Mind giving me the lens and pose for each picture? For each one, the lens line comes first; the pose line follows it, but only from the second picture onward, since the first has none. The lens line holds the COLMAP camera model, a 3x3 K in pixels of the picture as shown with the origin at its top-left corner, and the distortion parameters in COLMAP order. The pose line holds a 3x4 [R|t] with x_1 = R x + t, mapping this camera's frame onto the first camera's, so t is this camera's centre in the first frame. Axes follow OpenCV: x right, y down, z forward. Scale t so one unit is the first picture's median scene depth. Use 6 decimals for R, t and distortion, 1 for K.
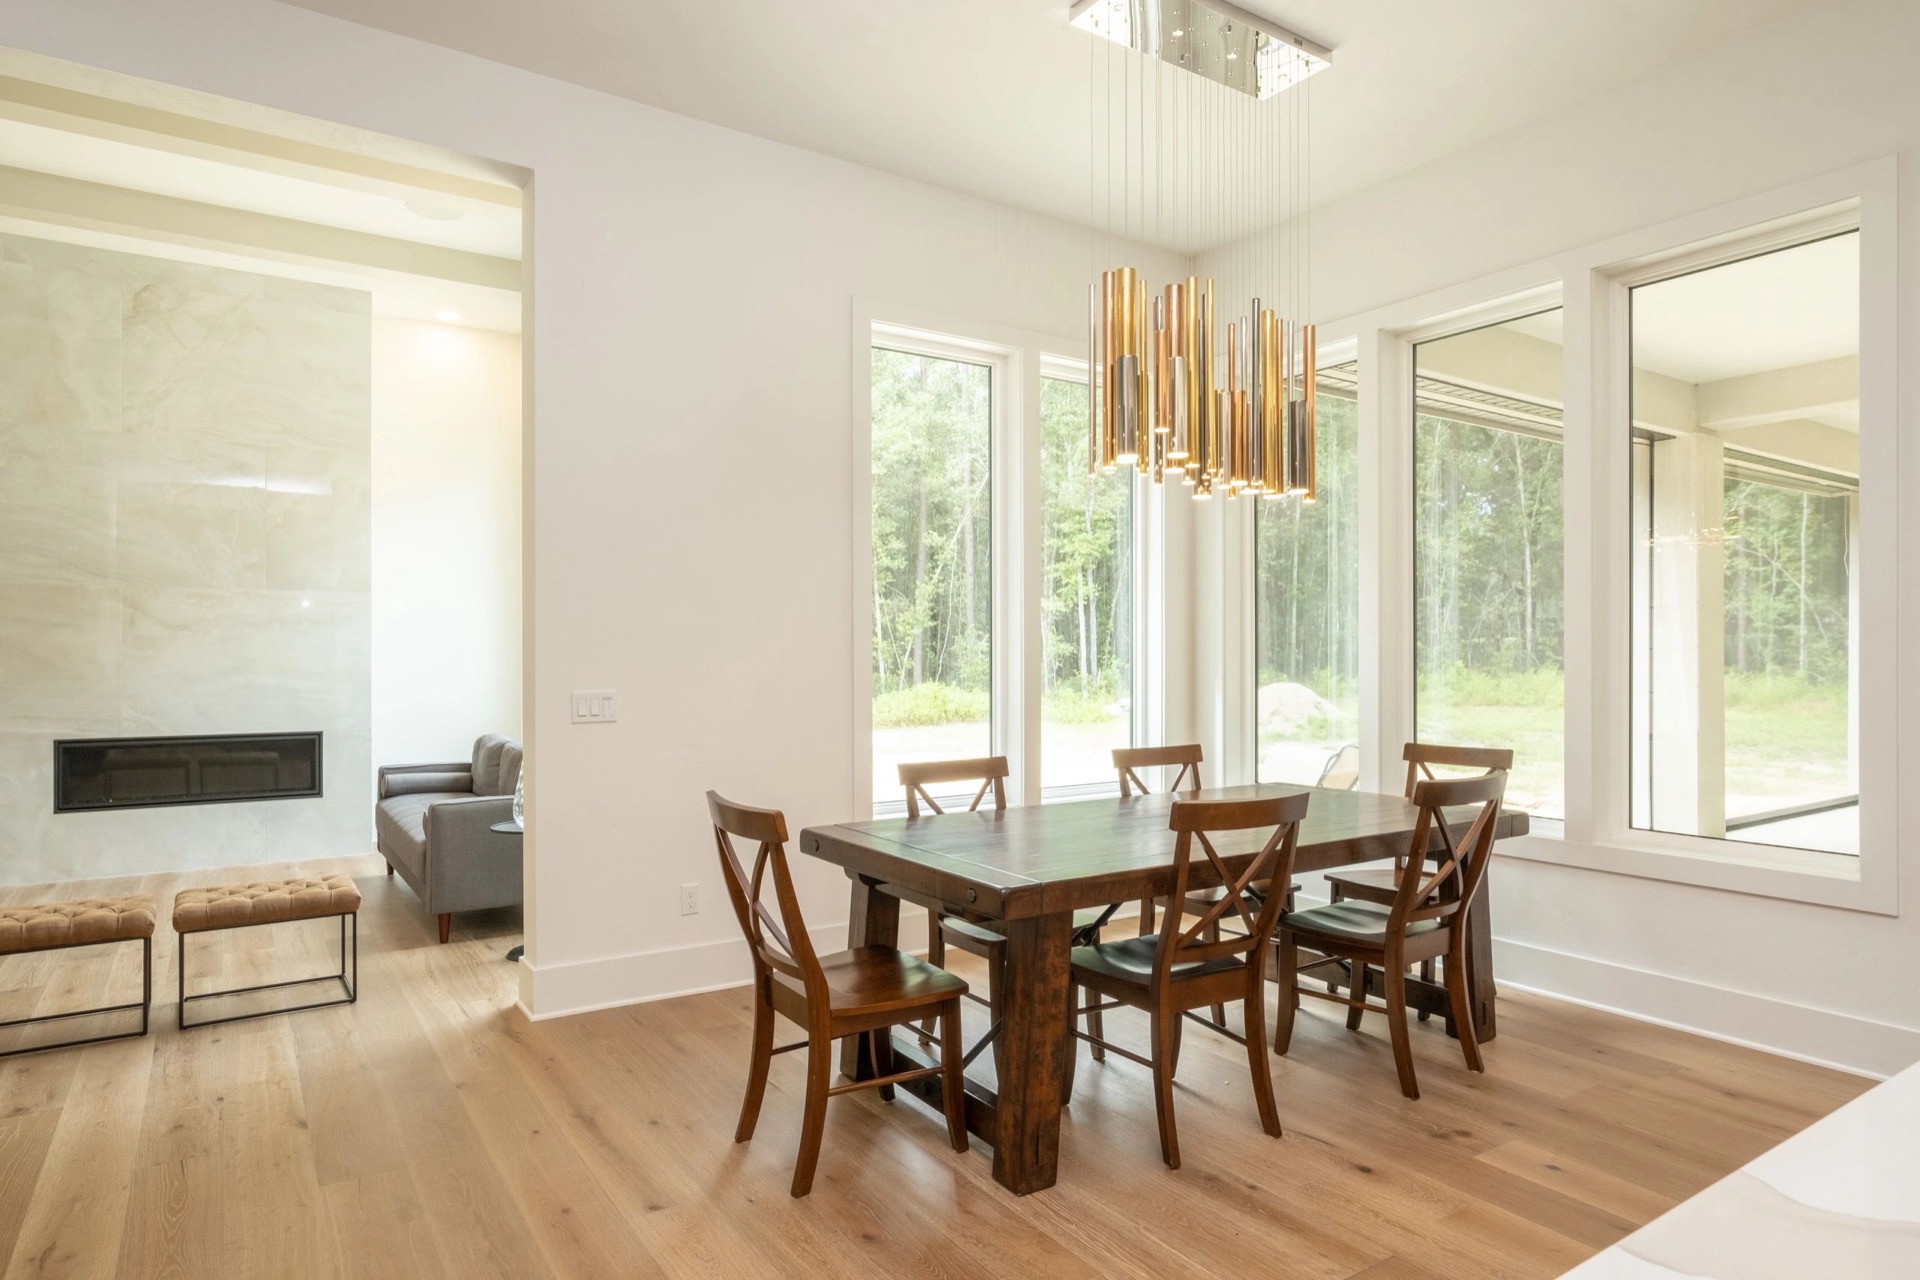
lens RADIAL K [[1104.8, 0, 953.5], [0, 1104.8, 650.4], [0, 0, 1]] dist [-0.000120, 0.001757]
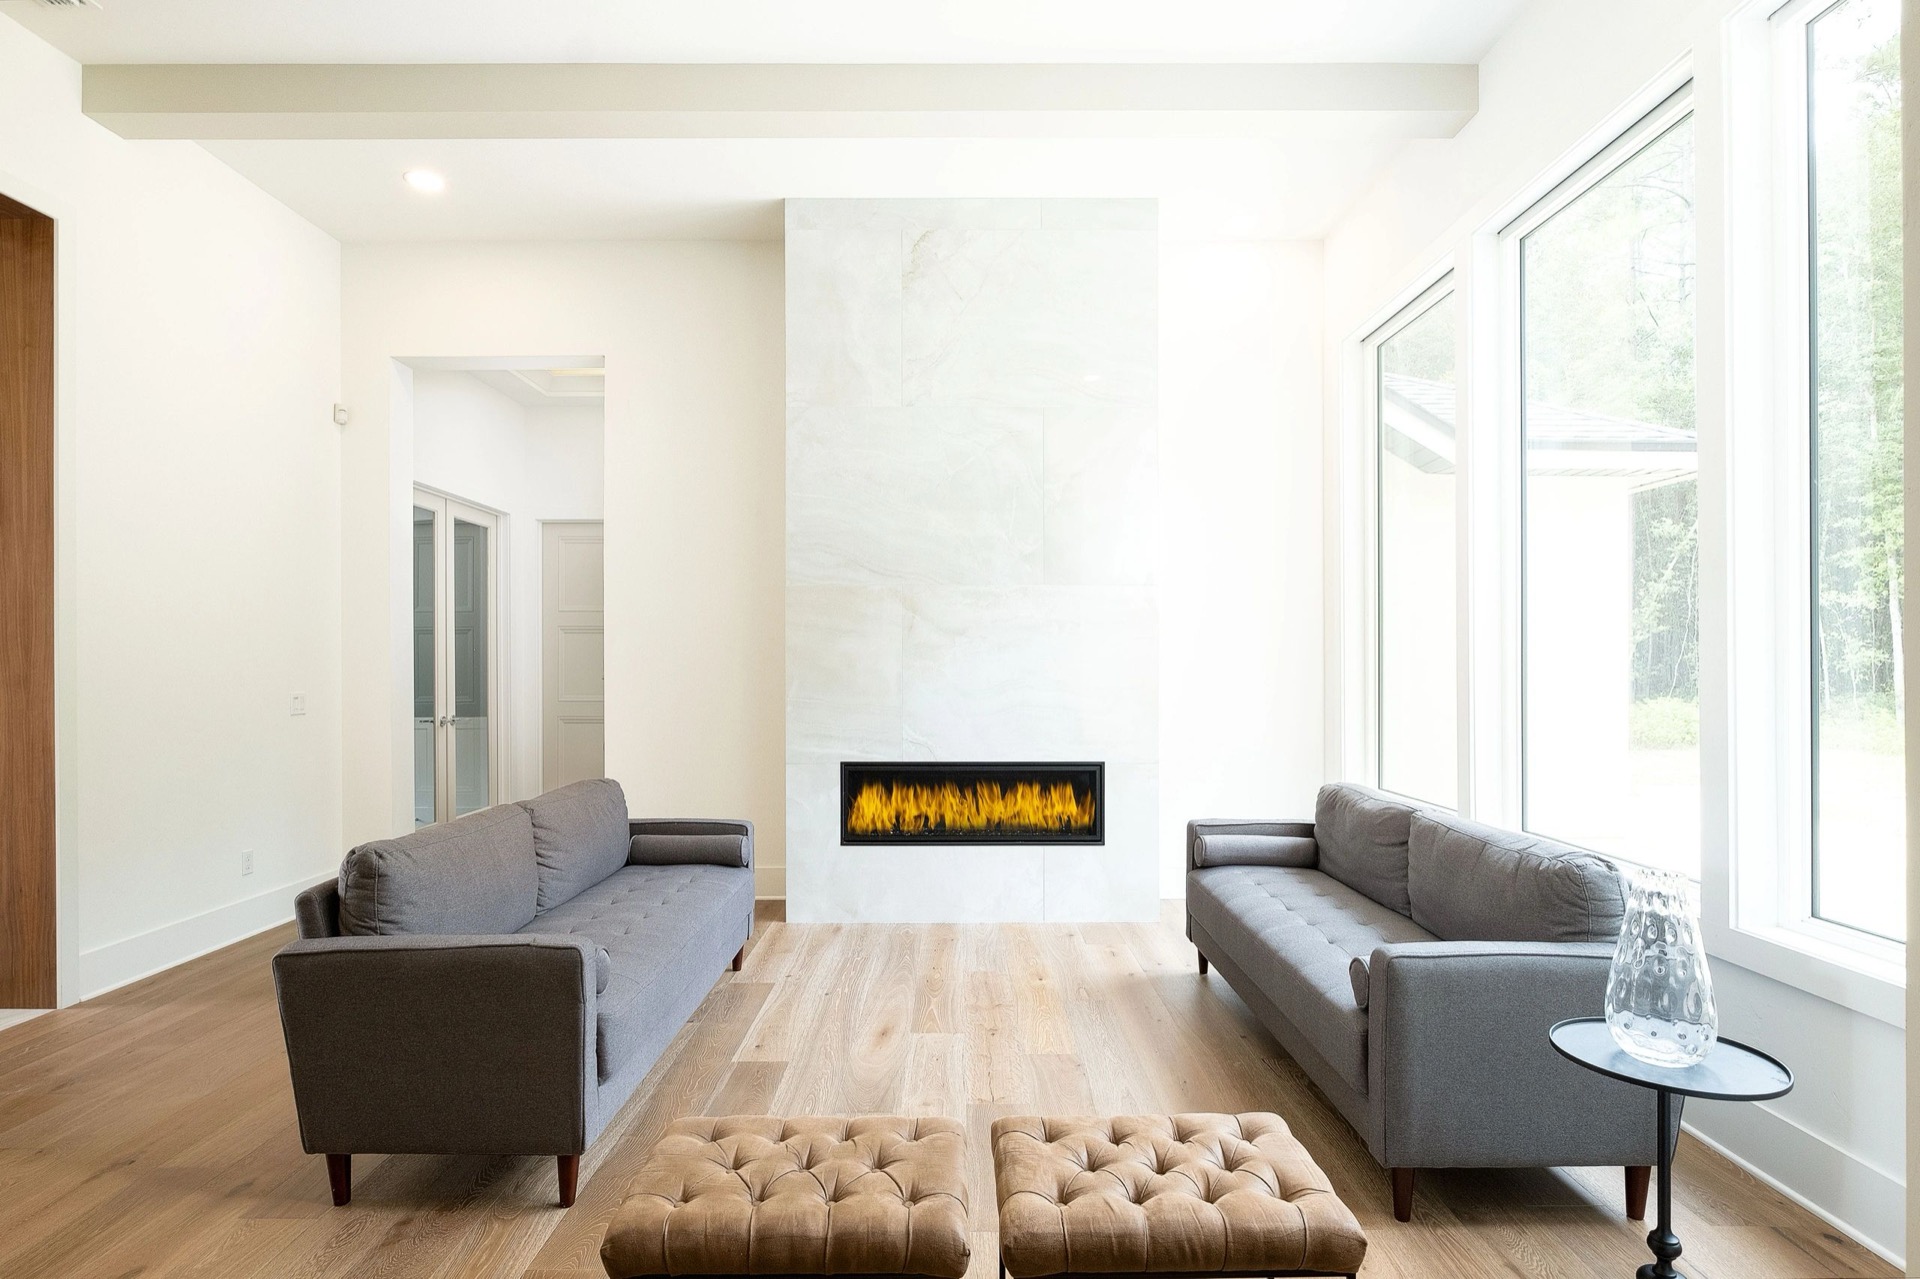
lens RADIAL K [[1024.9, 0, 959.2], [0, 1024.9, 649.6], [0, 0, 1]] dist [-0.000115, 0.000084]
pose [[0.833745, -0.007462, -0.552099, -0.272721], [0.001628, 0.999938, -0.011057, 0.001042], [0.552147, 0.008320, 0.833705, 0.356765]]
